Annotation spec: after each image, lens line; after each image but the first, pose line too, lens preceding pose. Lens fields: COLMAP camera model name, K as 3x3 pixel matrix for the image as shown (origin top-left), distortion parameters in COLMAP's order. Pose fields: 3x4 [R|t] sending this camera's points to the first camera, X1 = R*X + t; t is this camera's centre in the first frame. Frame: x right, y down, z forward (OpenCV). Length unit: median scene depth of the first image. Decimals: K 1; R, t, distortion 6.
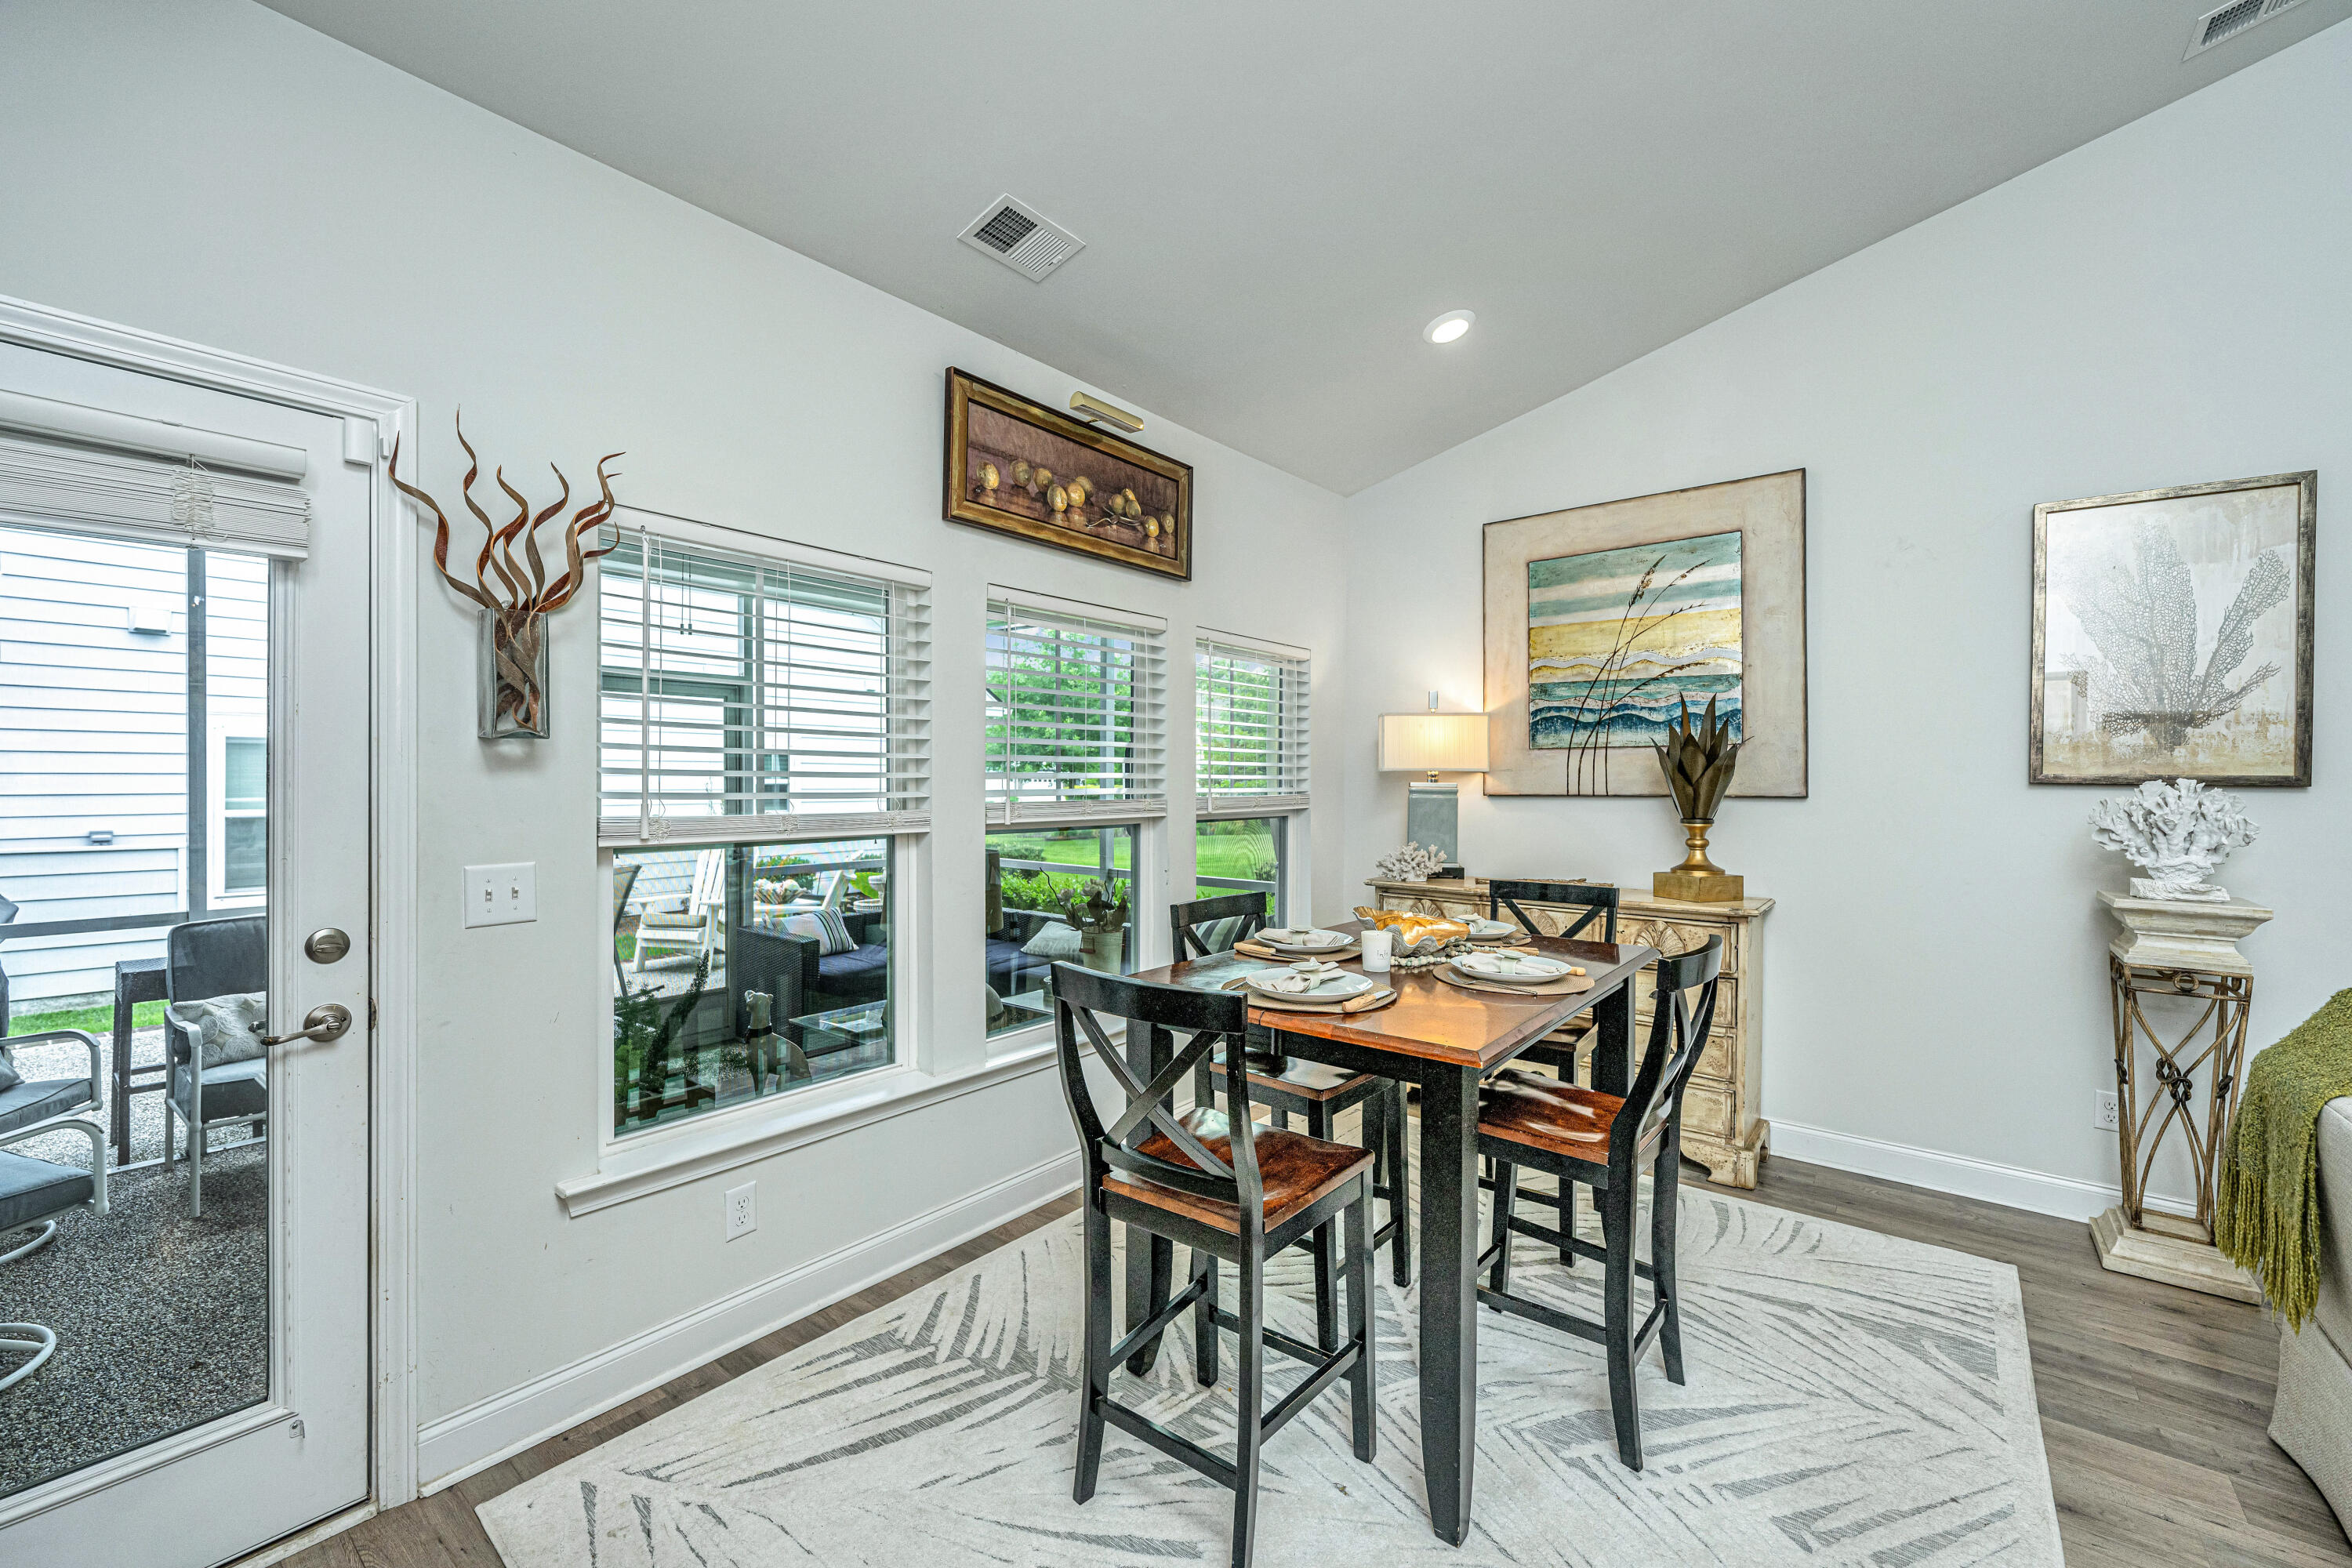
lens RADIAL K [[967.2, 0, 1165.1], [0, 967.2, 776.4], [0, 0, 1]] dist [-0.000510, -0.000419]
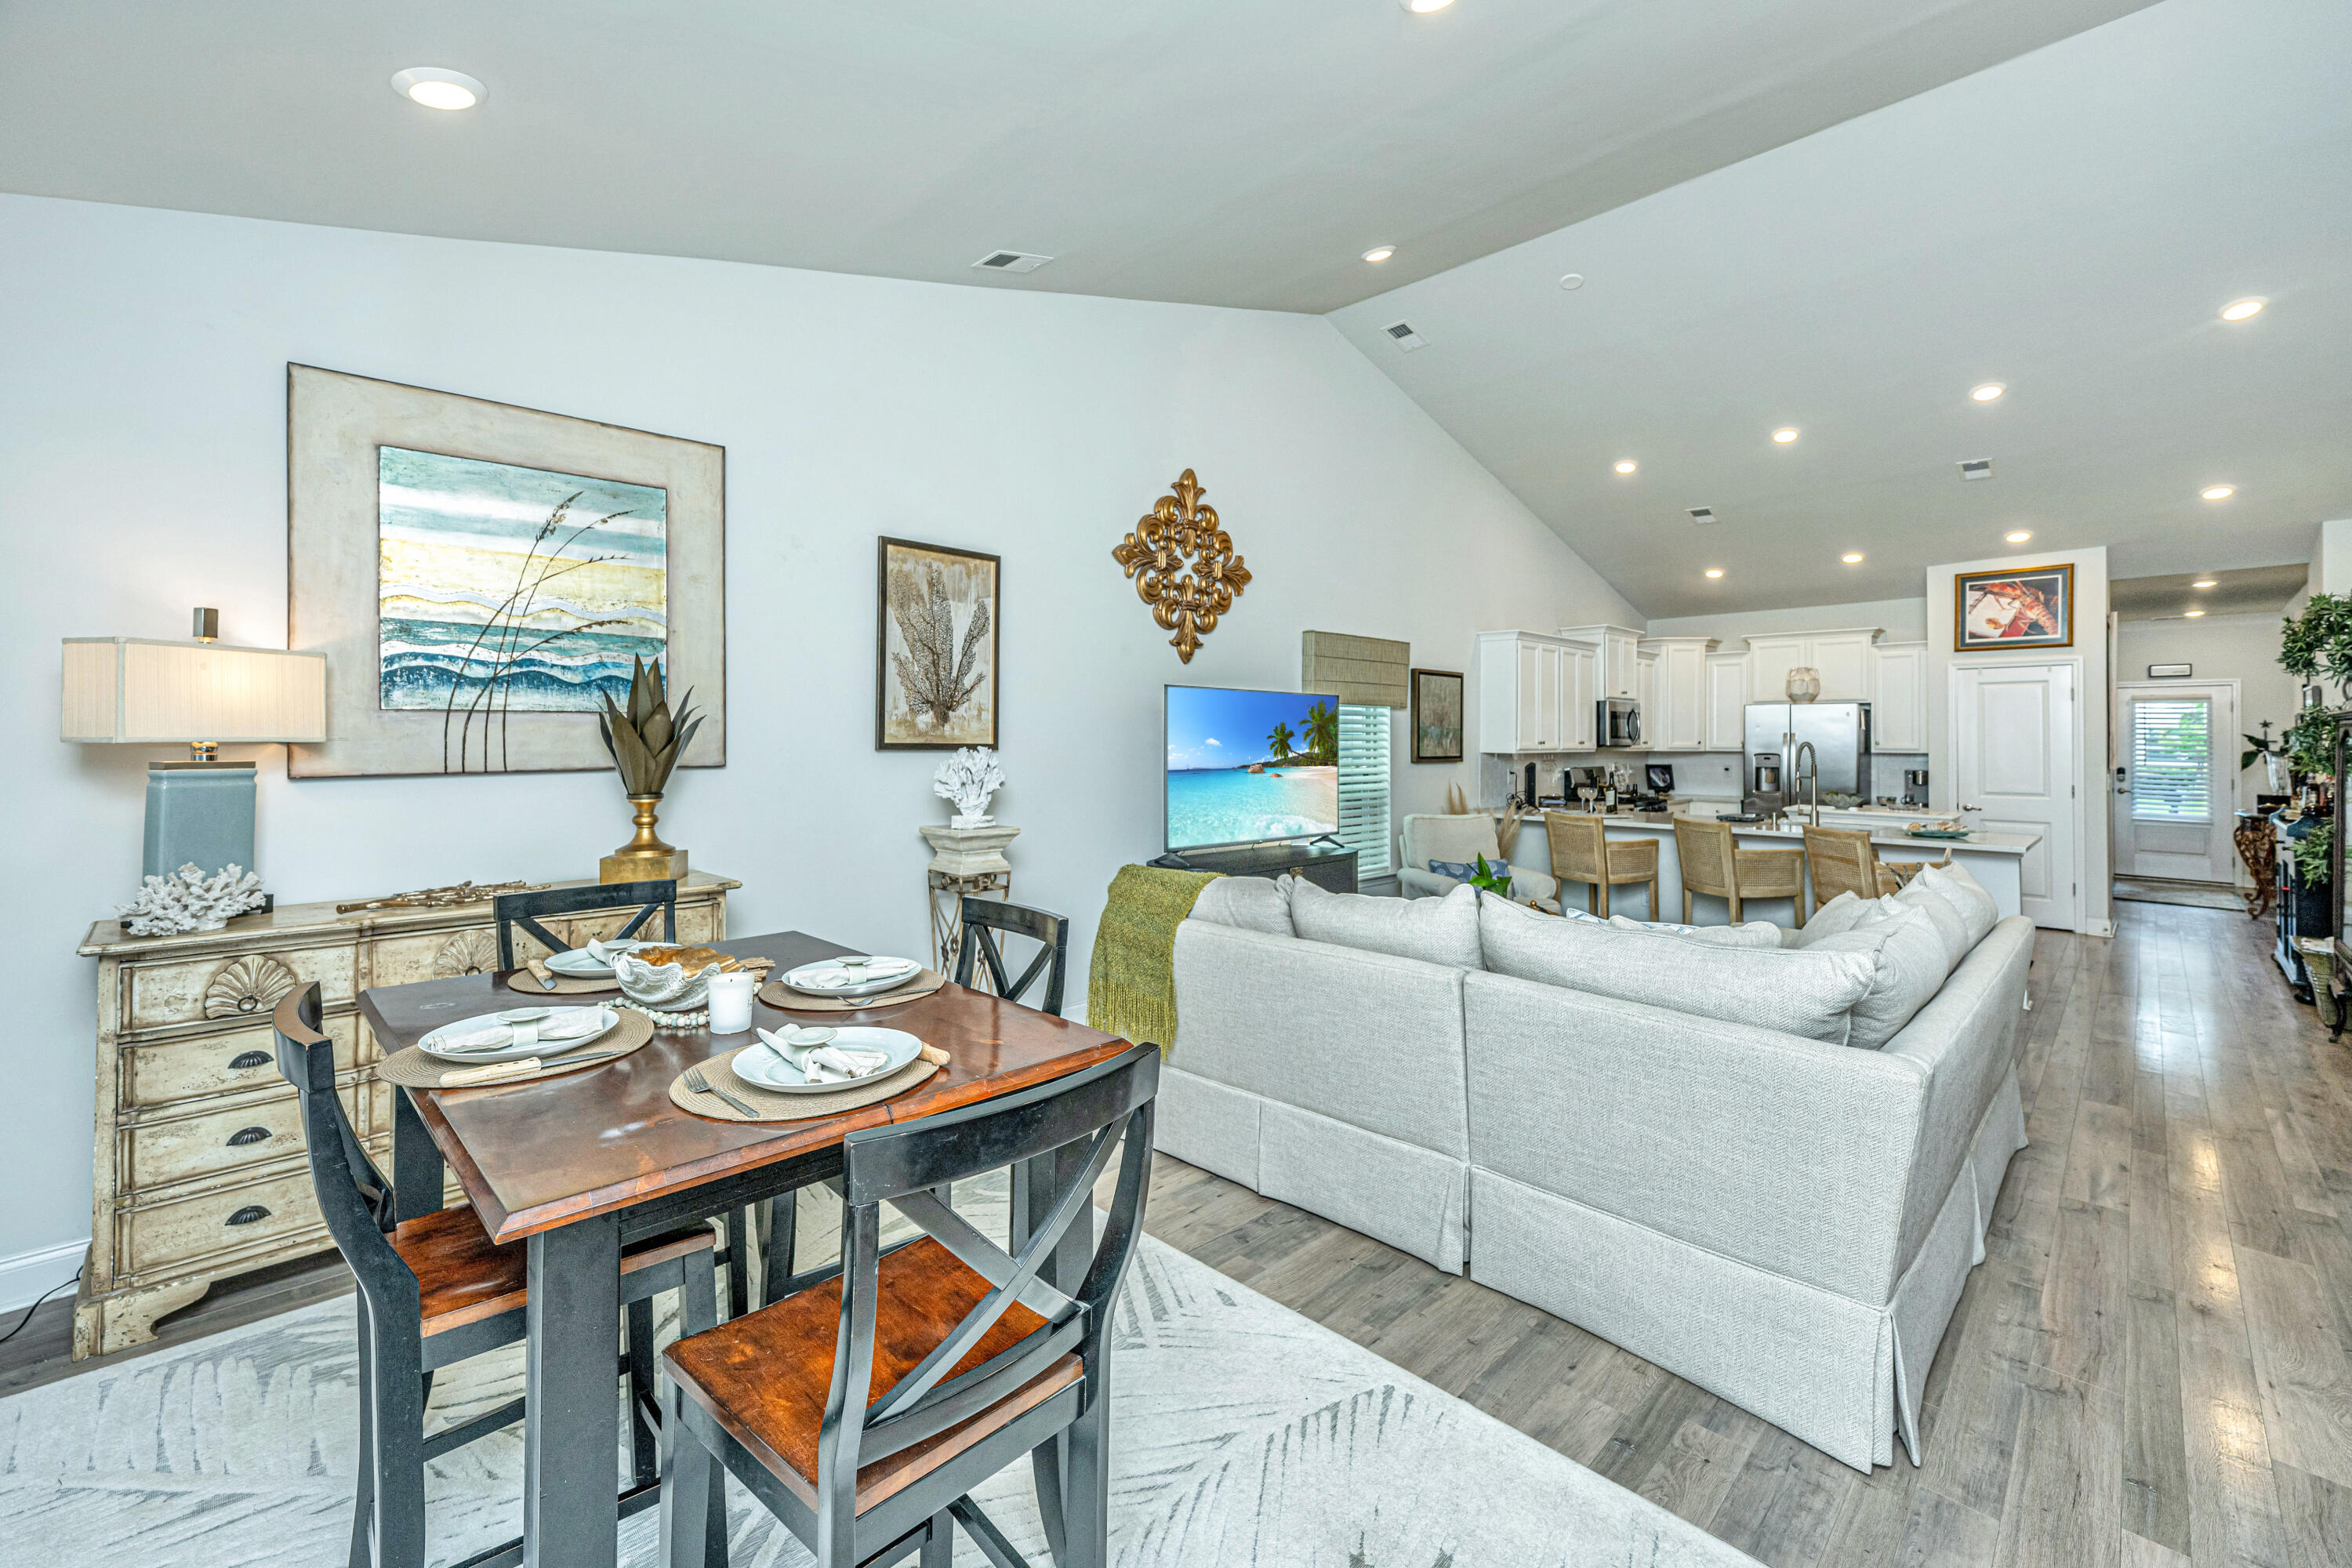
lens RADIAL K [[967.2, 0, 1233.2], [0, 967.2, 728.8], [0, 0, 1]] dist [-0.000510, -0.000419]
pose [[0.058120, 0.000631, 0.998309, -0.328485], [-0.006084, 0.999981, -0.000278, -0.020679], [-0.998291, -0.006057, 0.058123, 0.390085]]
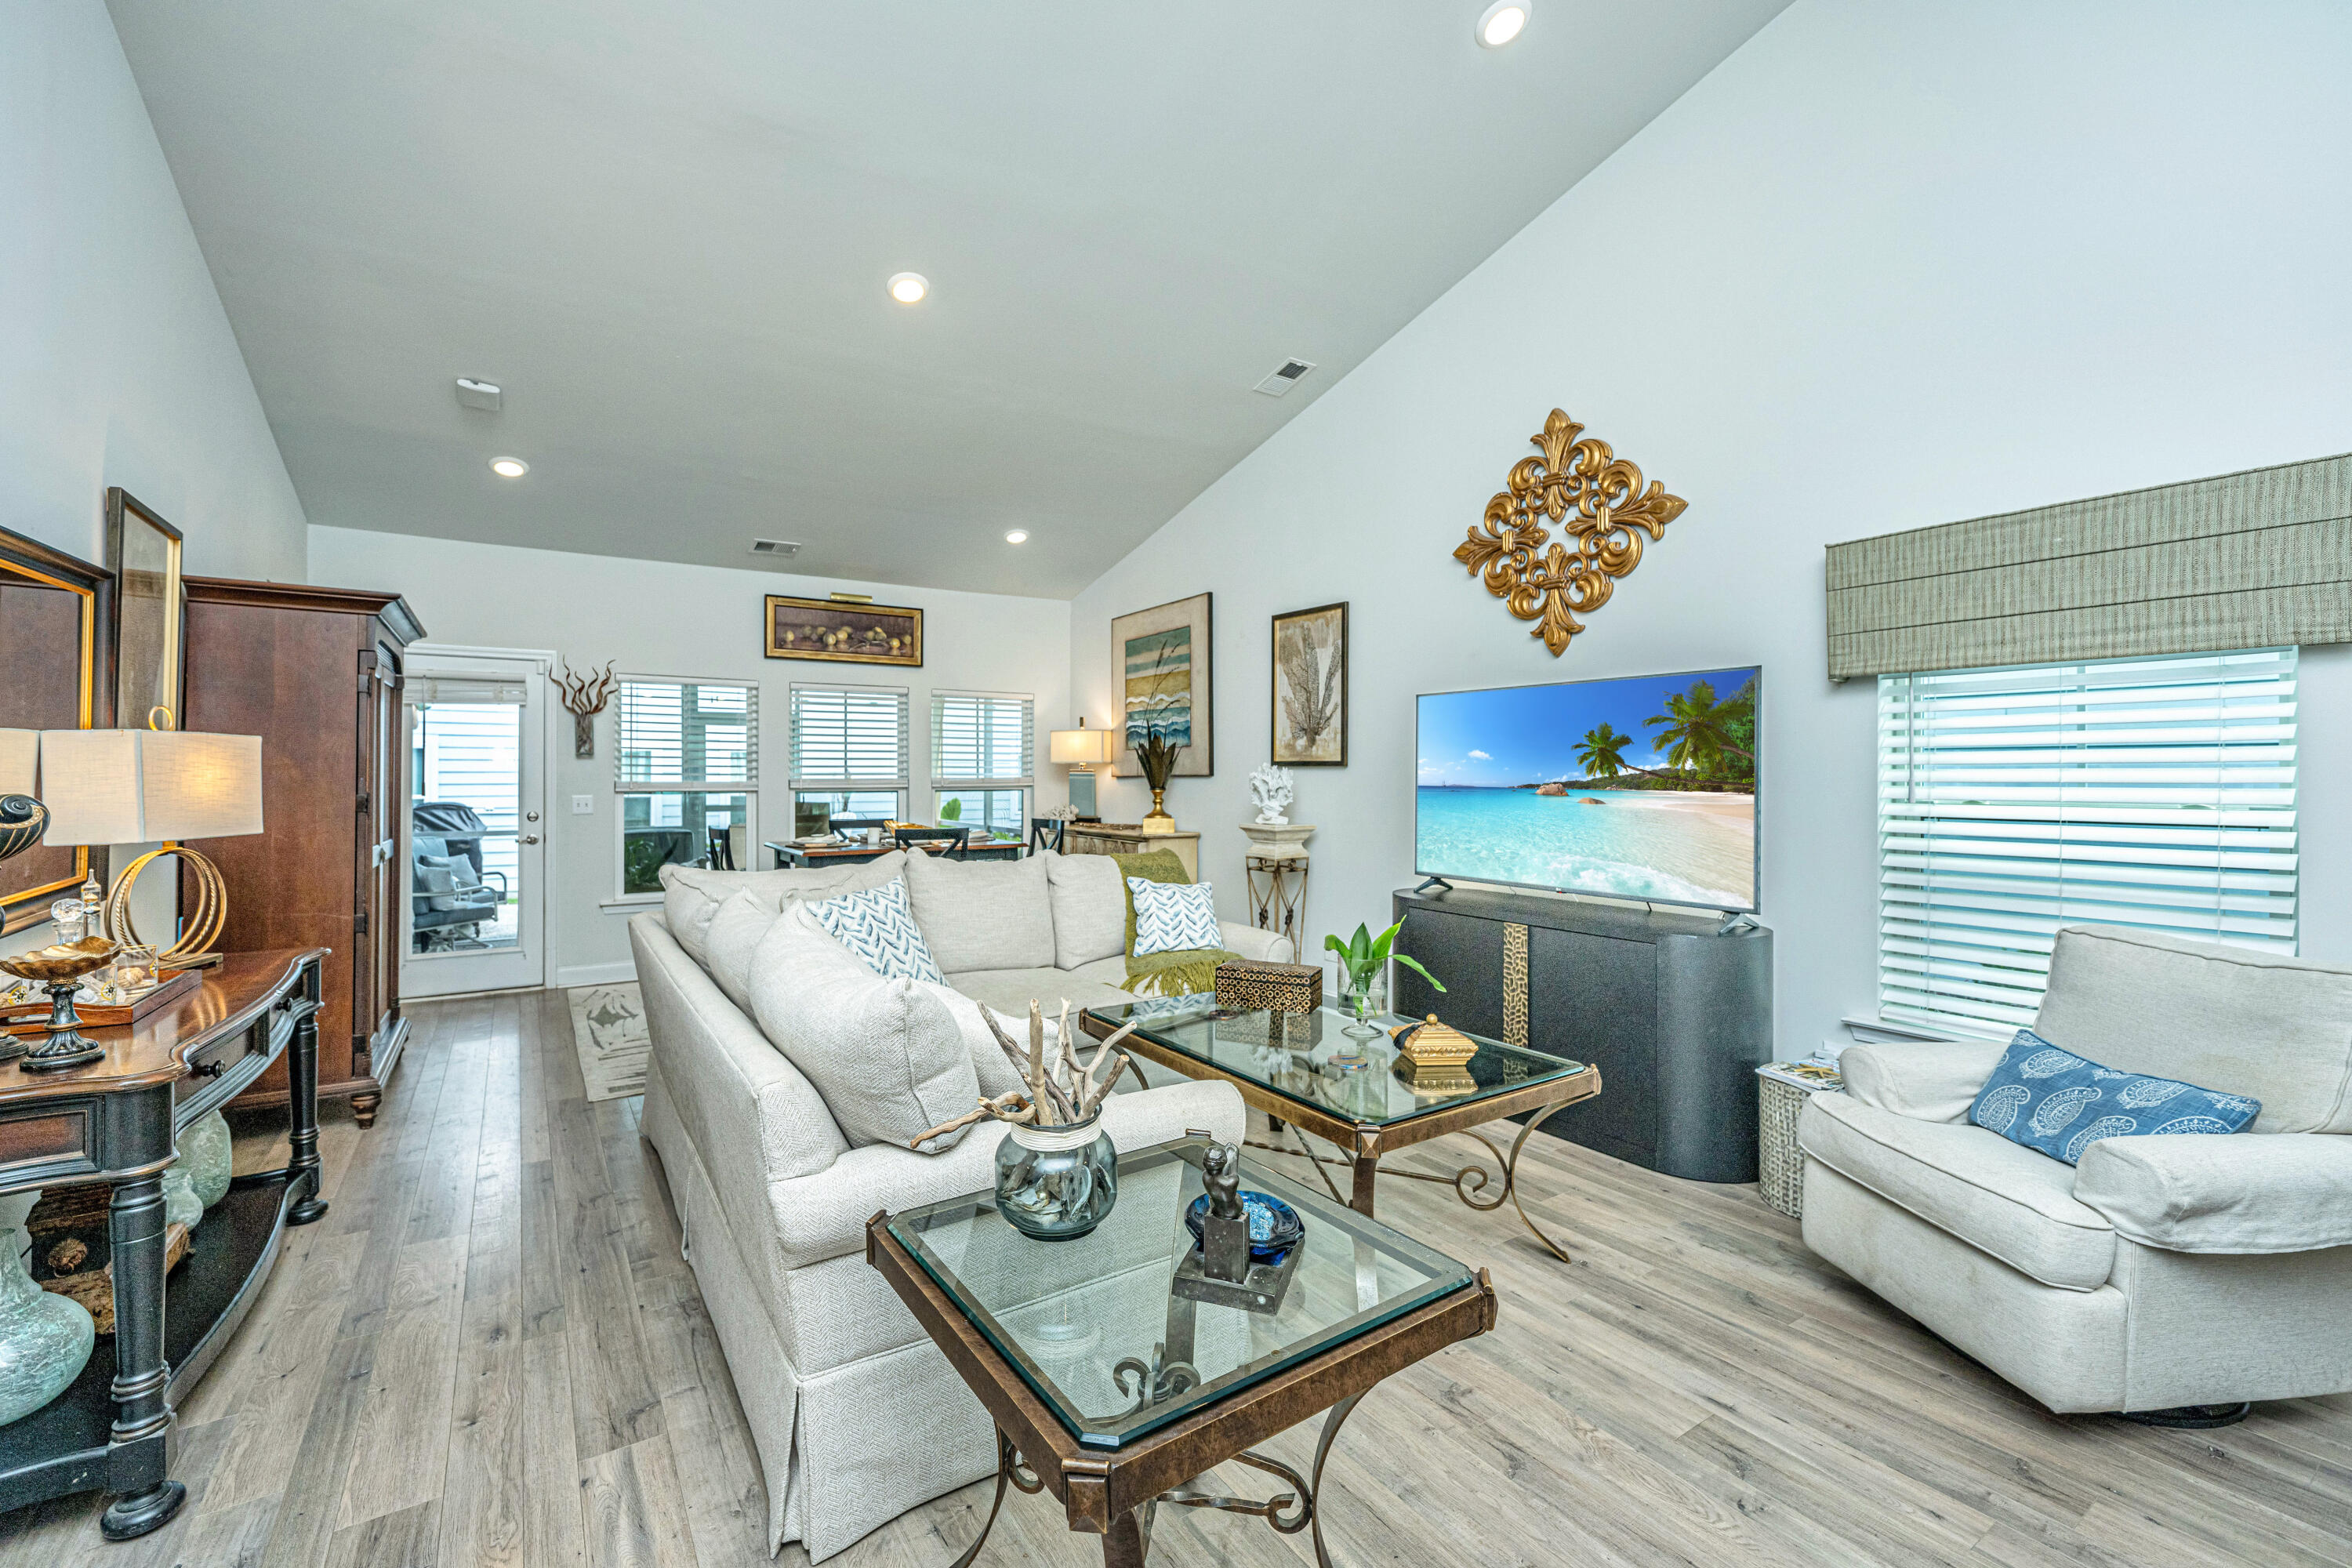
lens RADIAL K [[967.2, 0, 1080.0], [0, 967.2, 765.7], [0, 0, 1]] dist [-0.000510, -0.000419]
pose [[0.942416, -0.009198, -0.334316, 1.016999], [0.006170, 0.999930, -0.010117, 0.020314], [0.334386, 0.007472, 0.942407, -0.763483]]
